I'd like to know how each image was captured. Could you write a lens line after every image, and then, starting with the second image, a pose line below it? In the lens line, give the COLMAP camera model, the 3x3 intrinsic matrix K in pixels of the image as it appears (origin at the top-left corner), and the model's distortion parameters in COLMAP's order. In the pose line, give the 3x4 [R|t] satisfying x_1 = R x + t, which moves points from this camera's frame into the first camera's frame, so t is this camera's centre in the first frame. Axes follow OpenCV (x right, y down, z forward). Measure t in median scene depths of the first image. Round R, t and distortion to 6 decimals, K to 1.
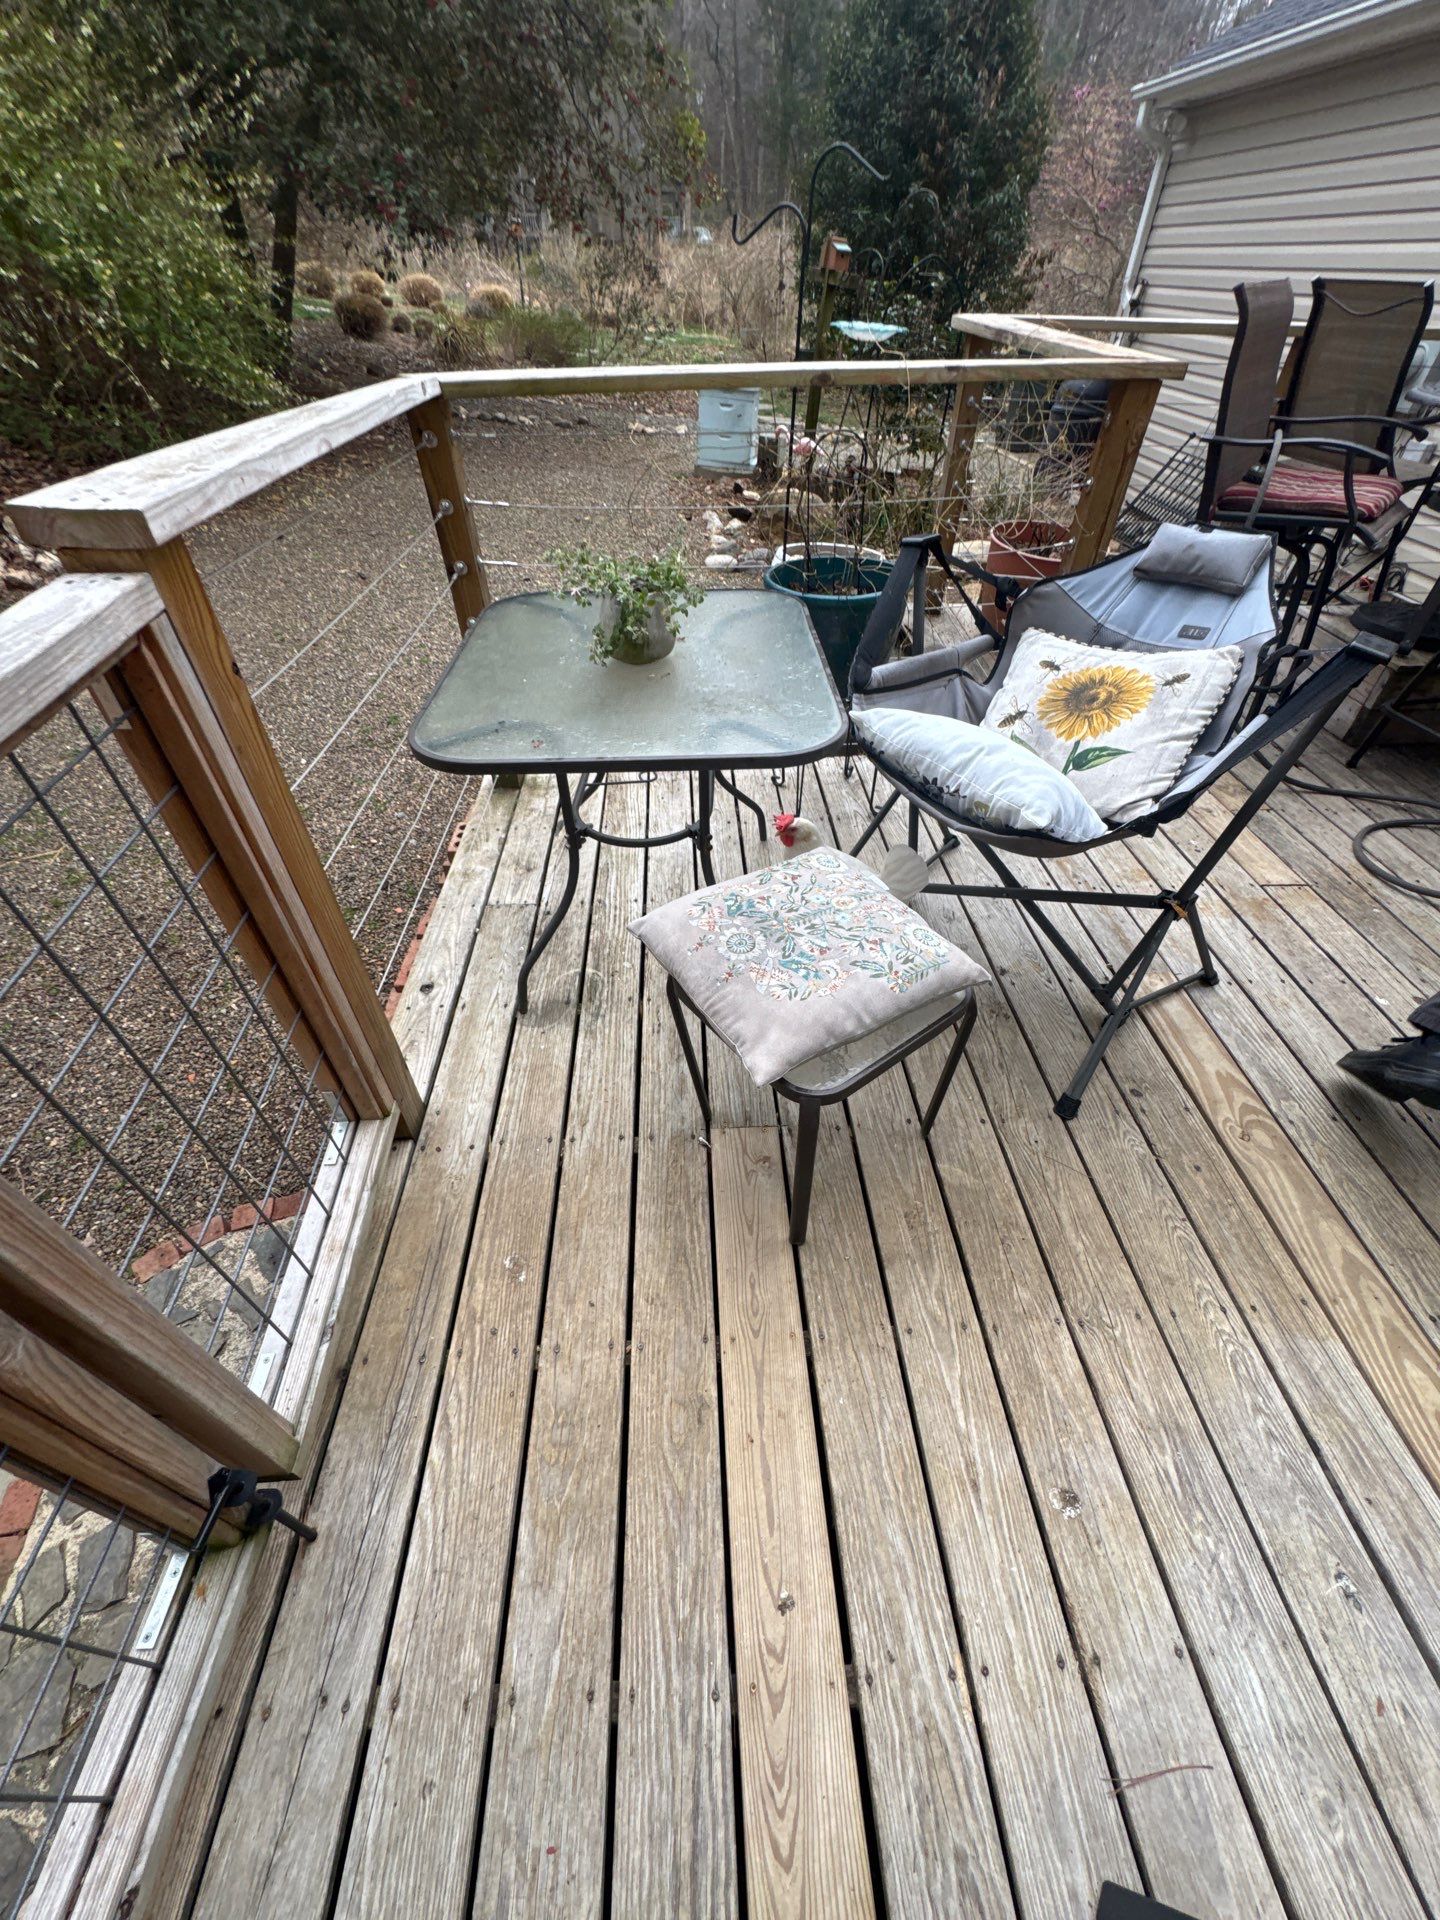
lens RADIAL K [[765.1, 0, 721.6], [0, 765.1, 957.7], [0, 0, 1]] dist [-0.003352, 0.000746]
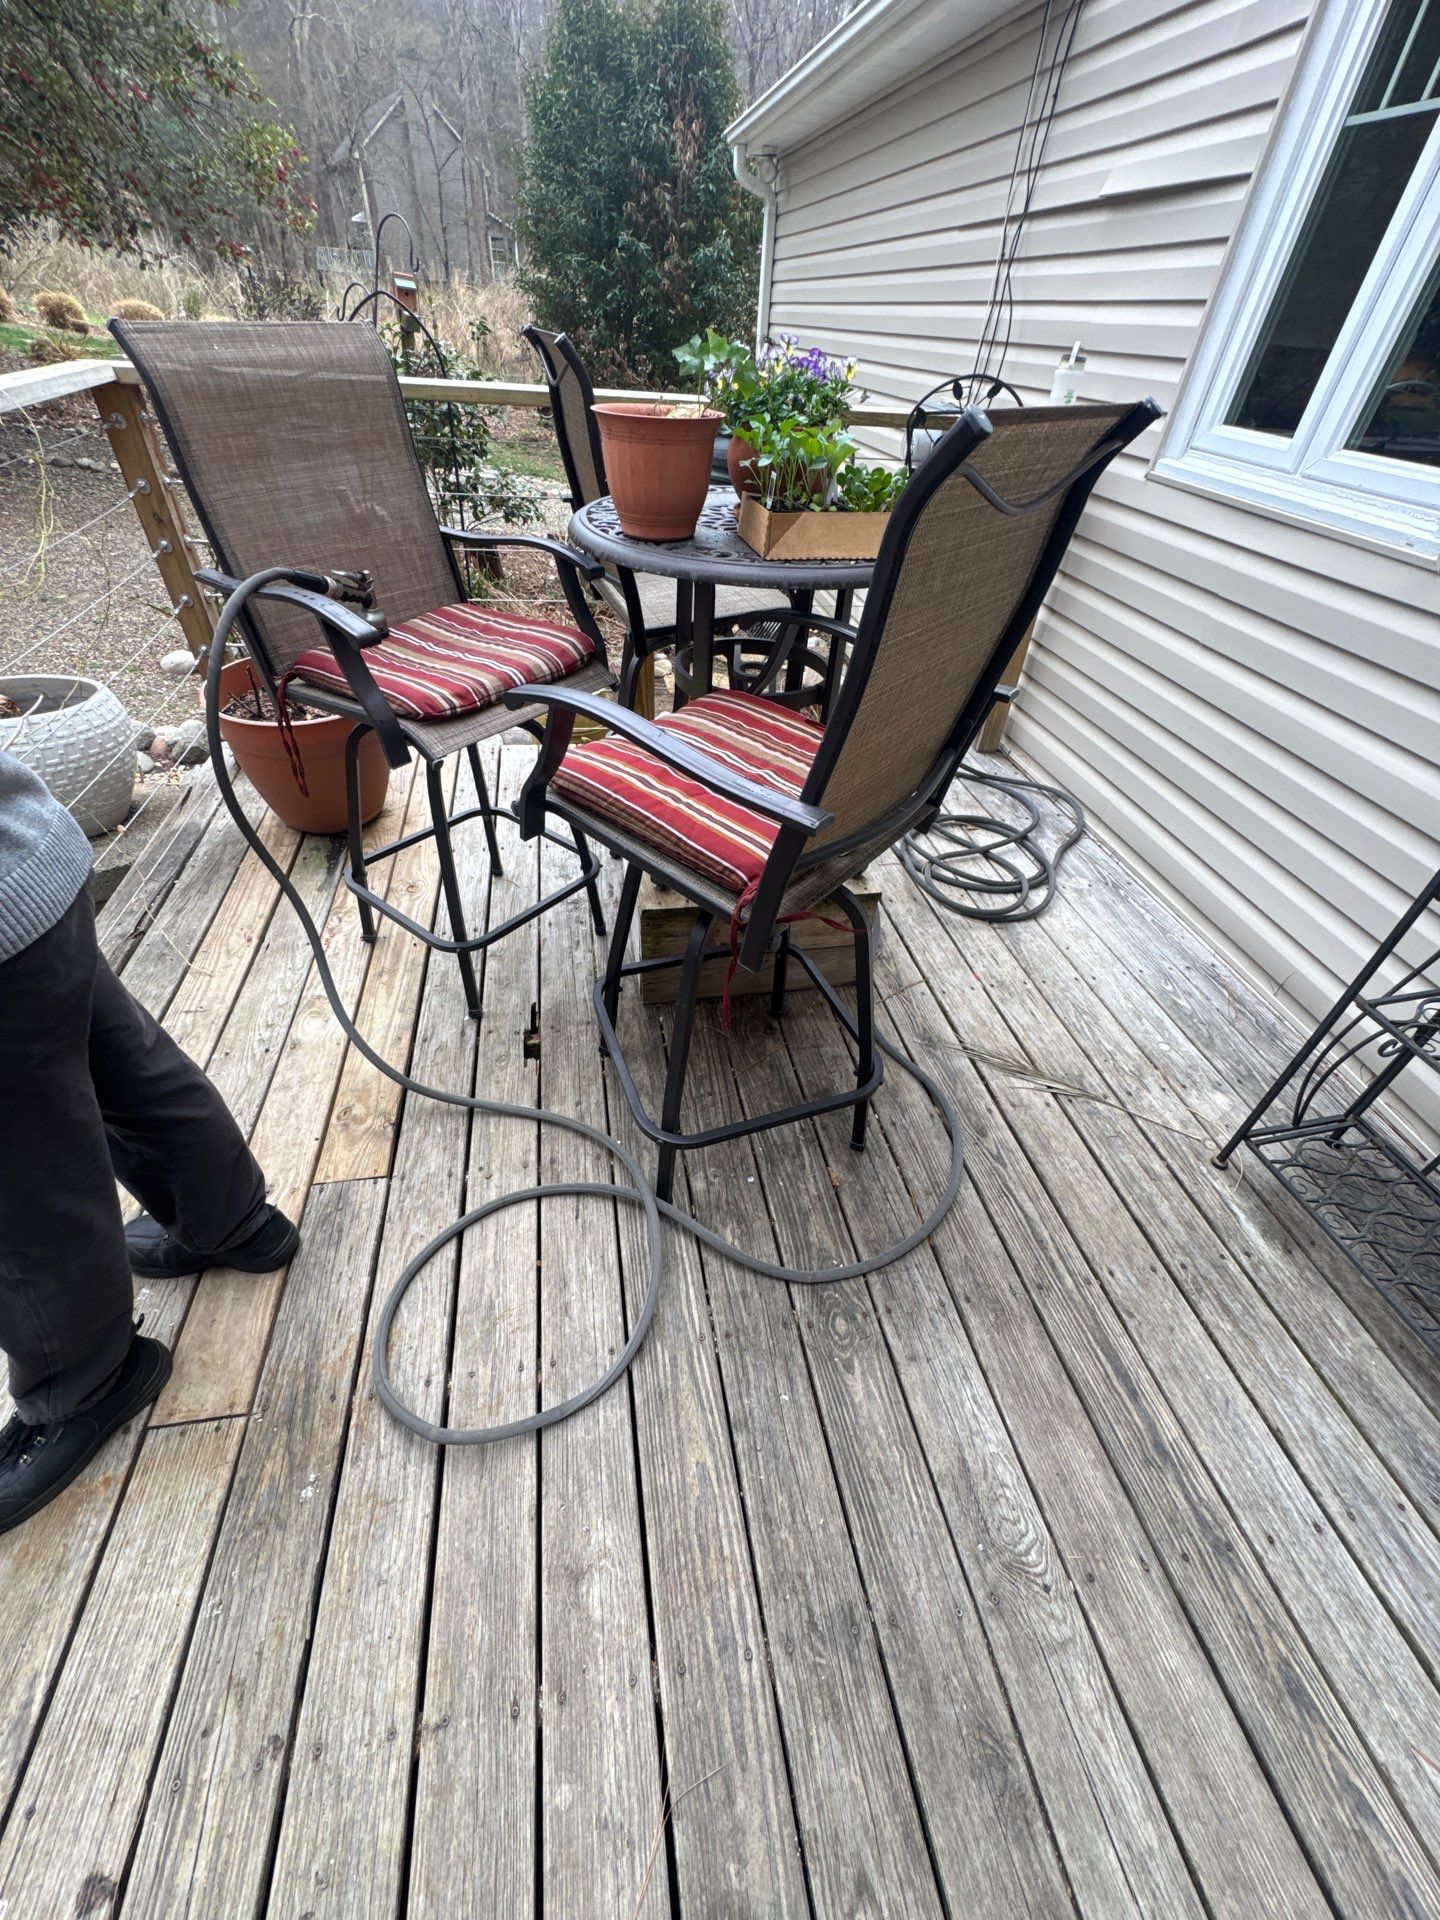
lens RADIAL K [[765.1, 0, 725.9], [0, 765.1, 955.2], [0, 0, 1]] dist [-0.003352, 0.000746]
pose [[0.991572, -0.047800, 0.120419, 1.486496], [0.052665, 0.997906, -0.037550, -0.529584], [-0.118372, 0.043575, 0.992013, 0.578797]]
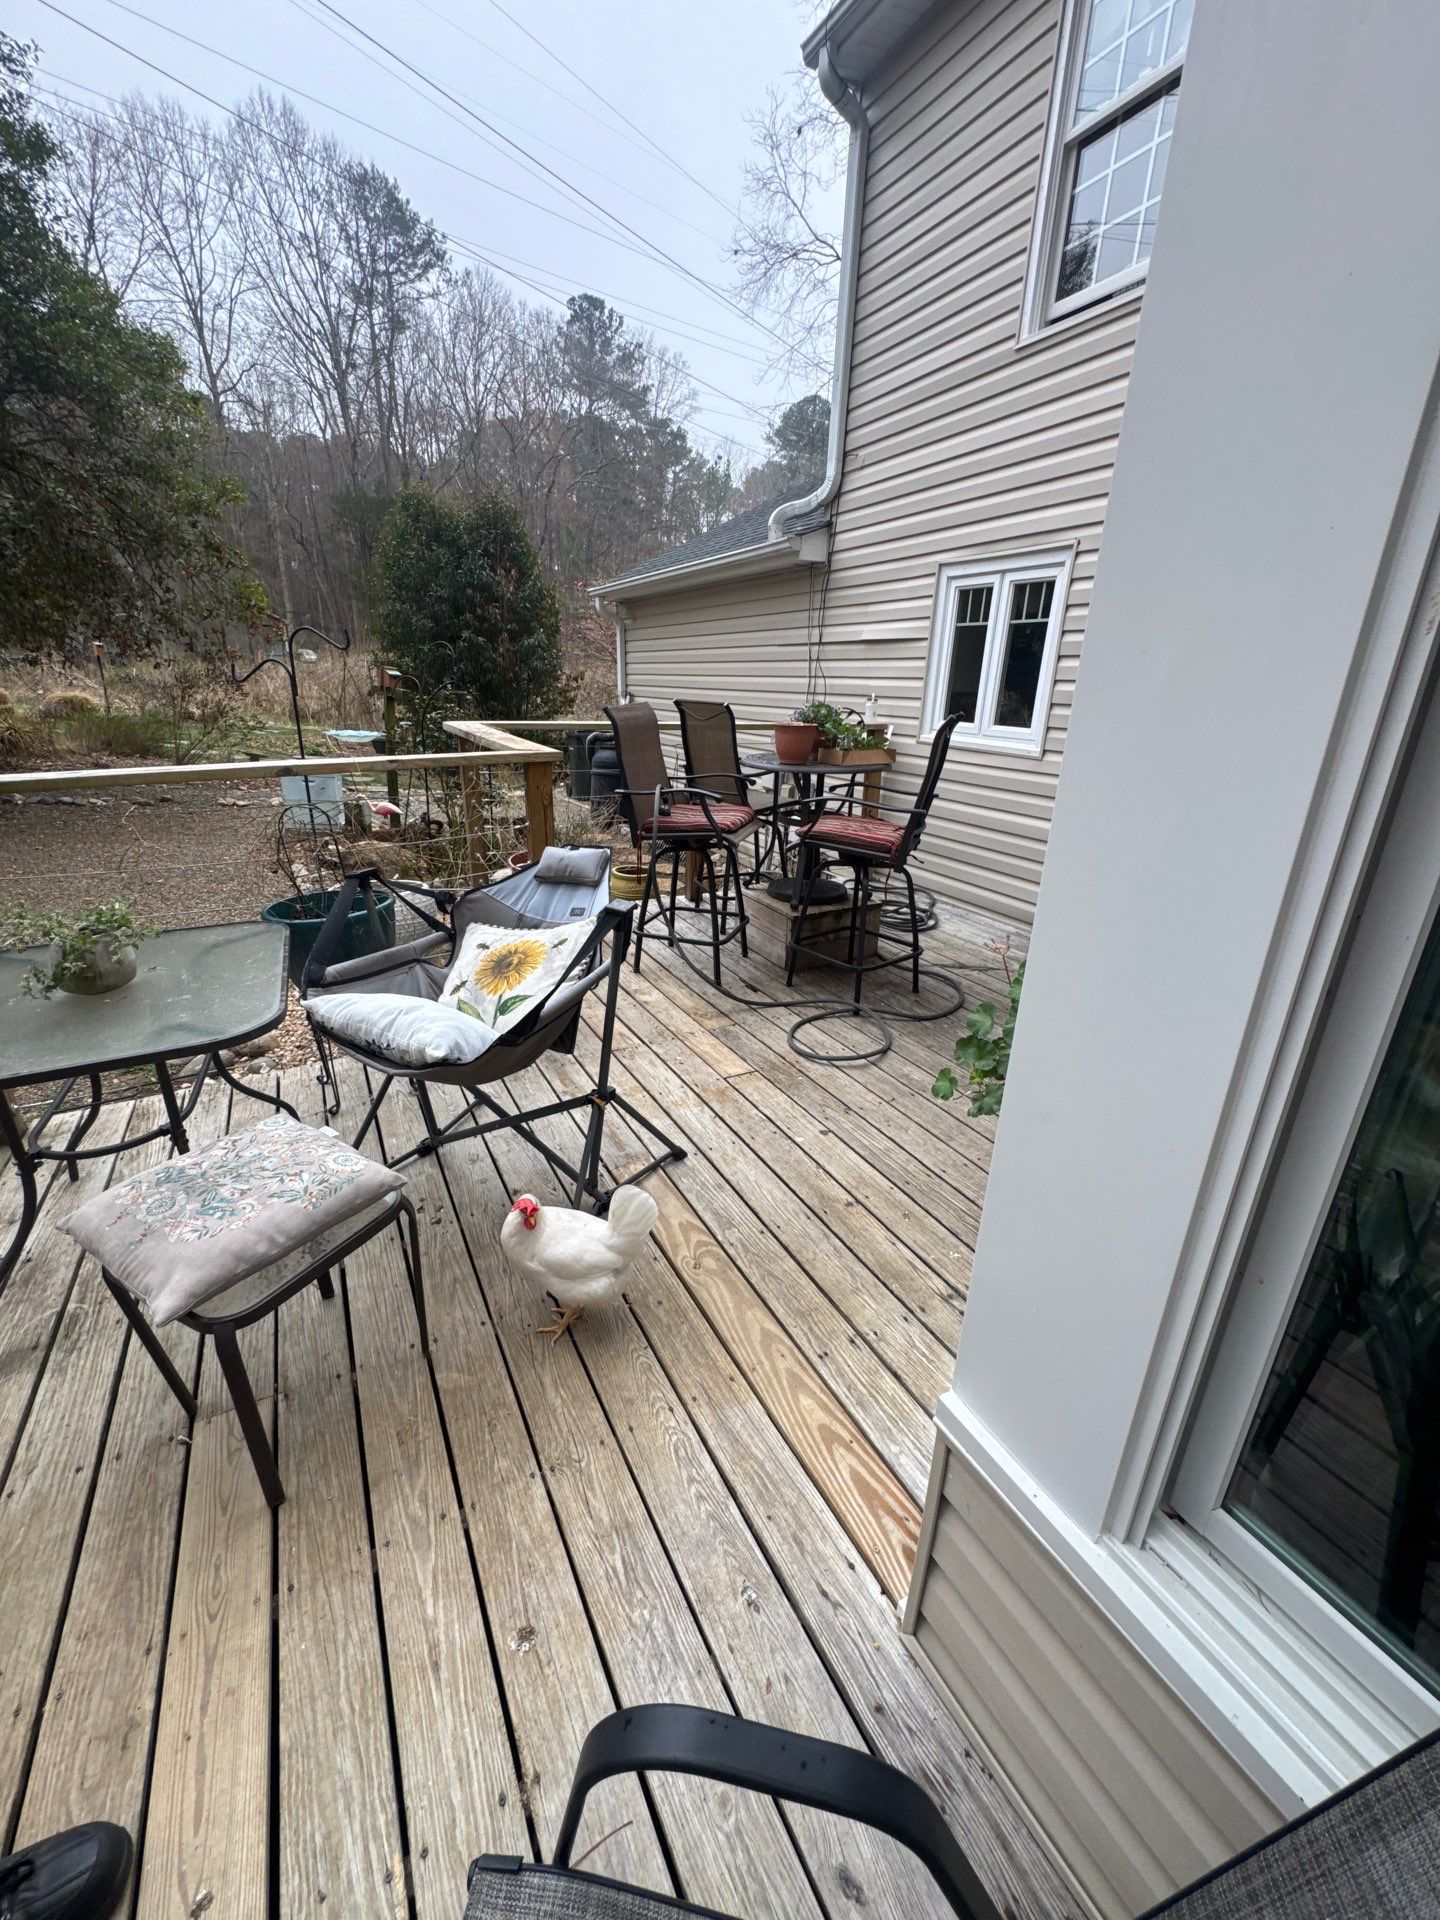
lens RADIAL K [[765.1, 0, 719.8], [0, 765.1, 960.0], [0, 0, 1]] dist [-0.003352, 0.000746]
pose [[0.904954, -0.139359, 0.402042, 0.287148], [0.278992, 0.907737, -0.313333, 0.182729], [-0.321283, 0.395718, 0.860340, -0.284872]]
